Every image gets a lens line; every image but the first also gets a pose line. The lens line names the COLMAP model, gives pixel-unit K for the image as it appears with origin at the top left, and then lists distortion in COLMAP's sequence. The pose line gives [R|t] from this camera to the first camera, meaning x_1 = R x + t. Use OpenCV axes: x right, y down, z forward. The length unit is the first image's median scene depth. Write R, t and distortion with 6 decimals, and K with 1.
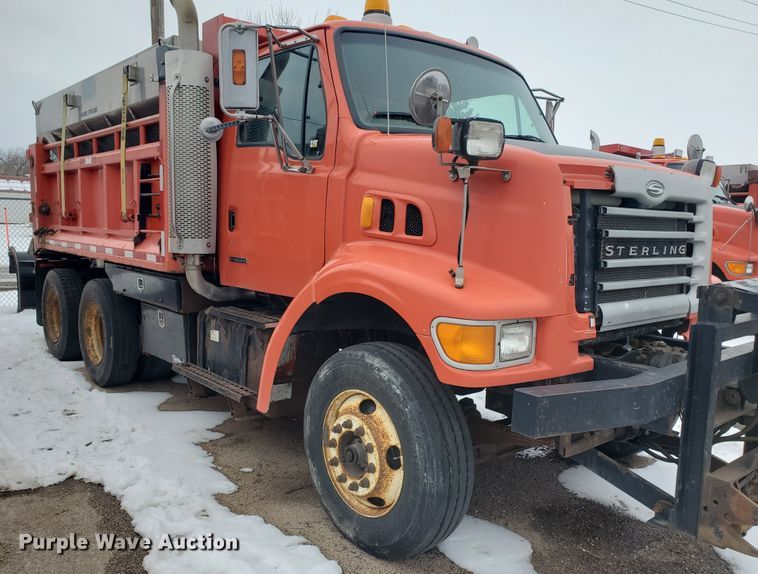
lens RADIAL K [[619.8, 0, 379.4], [0, 619.8, 302.0], [0, 0, 1]] dist [0.013118, -0.003590]
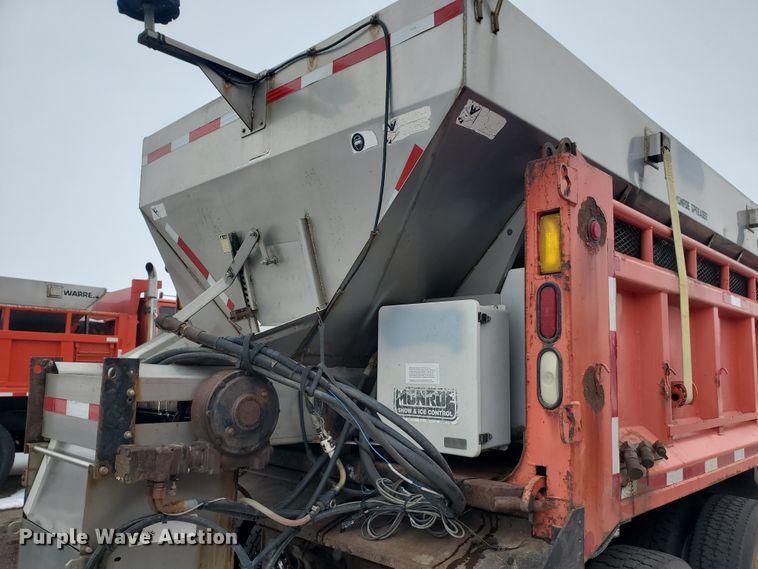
lens RADIAL K [[609.8, 0, 381.8], [0, 609.8, 294.0], [0, 0, 1]] dist [0.049907, -0.077089]
pose [[-0.096734, 0.088508, 0.991367, -1.378184], [0.105161, 0.991372, -0.078247, -0.301443], [-0.989739, 0.096684, -0.105207, 1.885082]]
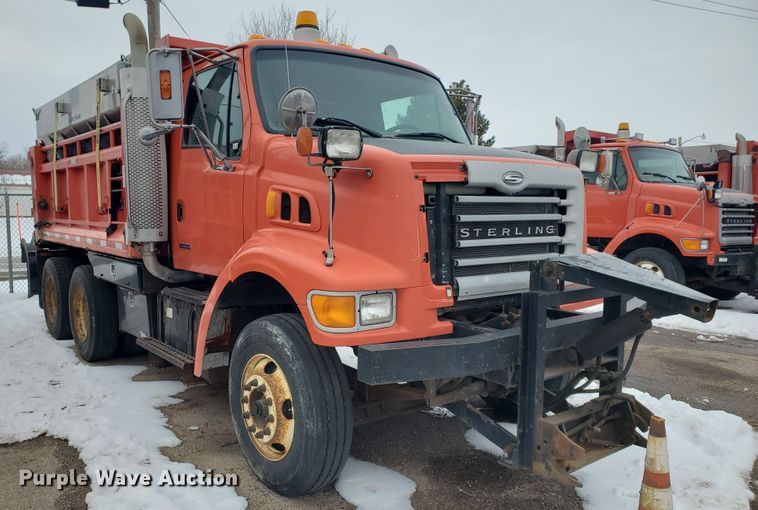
lens RADIAL K [[609.4, 0, 368.5], [0, 609.4, 280.8], [0, 0, 1]] dist [0.009880, -0.001617]
pose [[0.998693, -0.016999, -0.048200, 0.158017], [0.016647, 0.999832, -0.007699, 0.010108], [0.048323, 0.006886, 0.998808, -0.110396]]
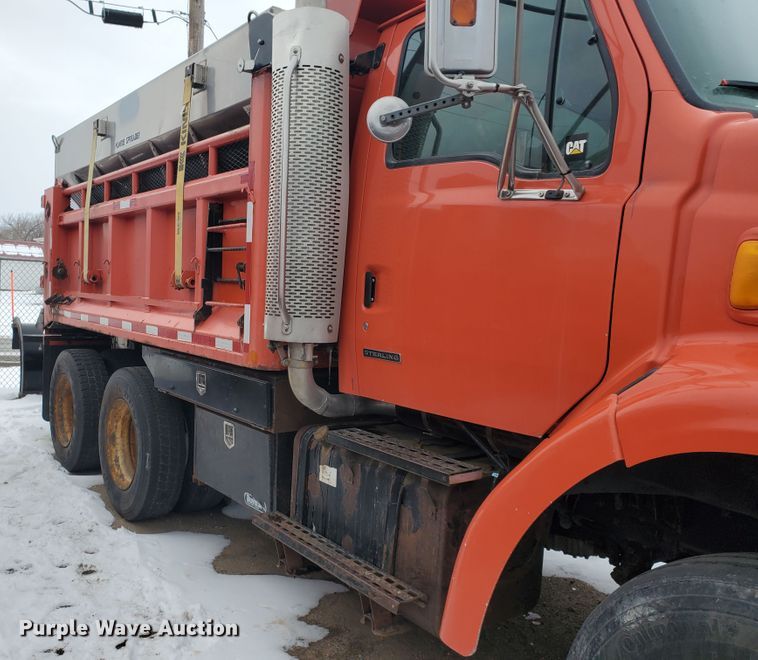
lens RADIAL K [[658.2, 0, 343.5], [0, 658.2, 343.5], [0, 0, 1]] dist [0.096758, -0.223132]
pose [[0.997053, 0.023778, -0.072937, -0.206838], [-0.027680, 0.998213, -0.052968, -0.041984], [0.071547, 0.054831, 0.995929, 0.343939]]
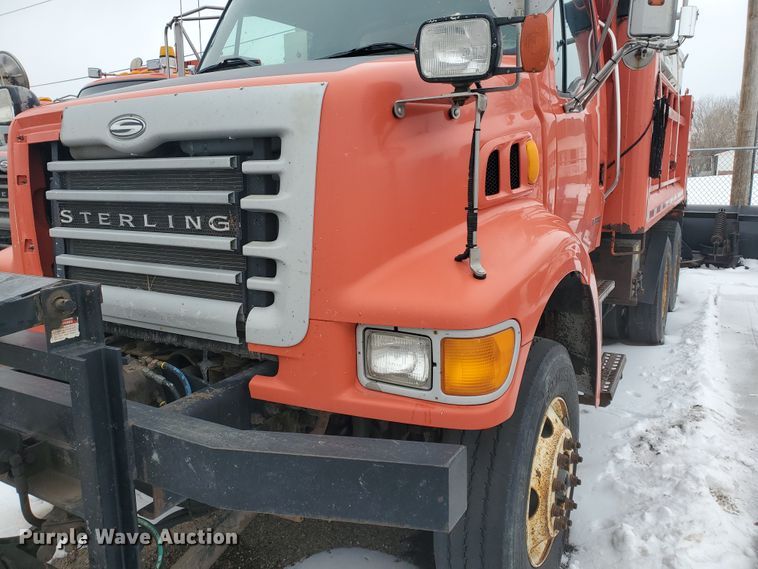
lens RADIAL K [[609.8, 0, 381.8], [0, 609.8, 294.0], [0, 0, 1]] dist [0.049907, -0.077089]
pose [[0.329908, 0.164018, -0.929655, 0.822062], [-0.094675, 0.985574, 0.140287, -0.087343], [0.939254, 0.041733, 0.340677, 0.731298]]
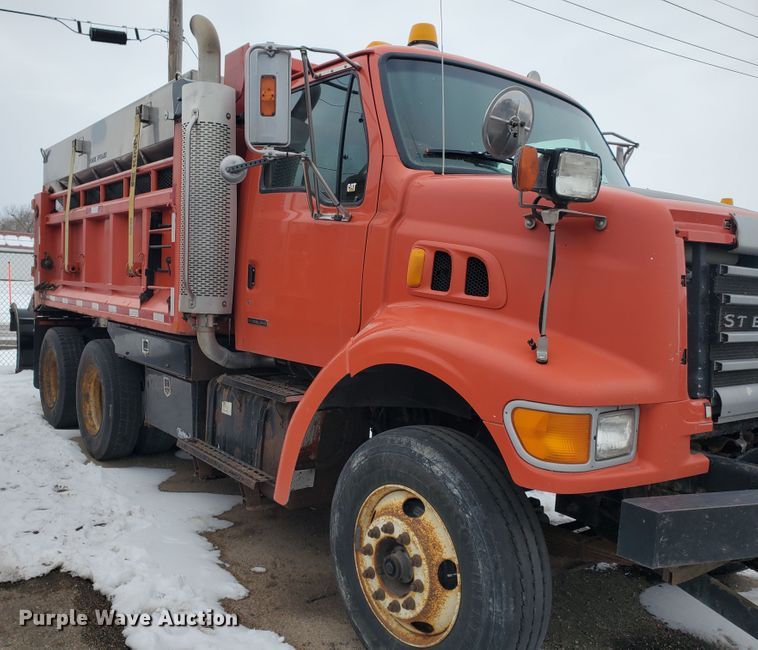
lens RADIAL K [[650.2, 0, 352.9], [0, 650.2, 341.2], [0, 0, 1]] dist [0.102285, -0.224228]
pose [[0.997806, 0.024451, -0.061521, -0.035061], [-0.027100, 0.998725, -0.042592, -0.005358], [0.060401, 0.044166, 0.997197, 0.093400]]
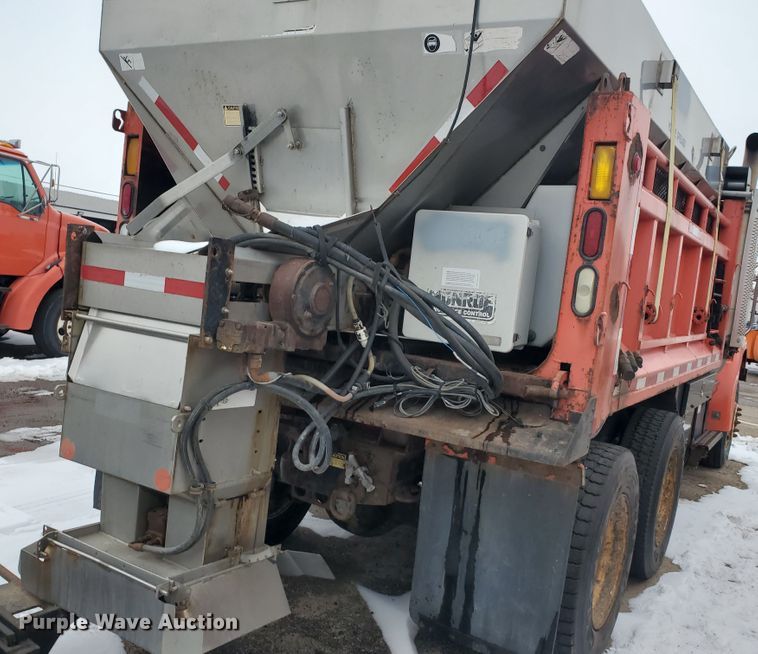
lens RADIAL K [[769.2, 0, 362.5], [0, 769.2, 335.4], [0, 0, 1]] dist [0.043573, -0.125042]
pose [[-0.295858, -0.140787, 0.944800, -1.508007], [0.003576, 0.988909, 0.148480, -0.323021], [-0.955225, 0.047307, -0.292073, 2.091659]]
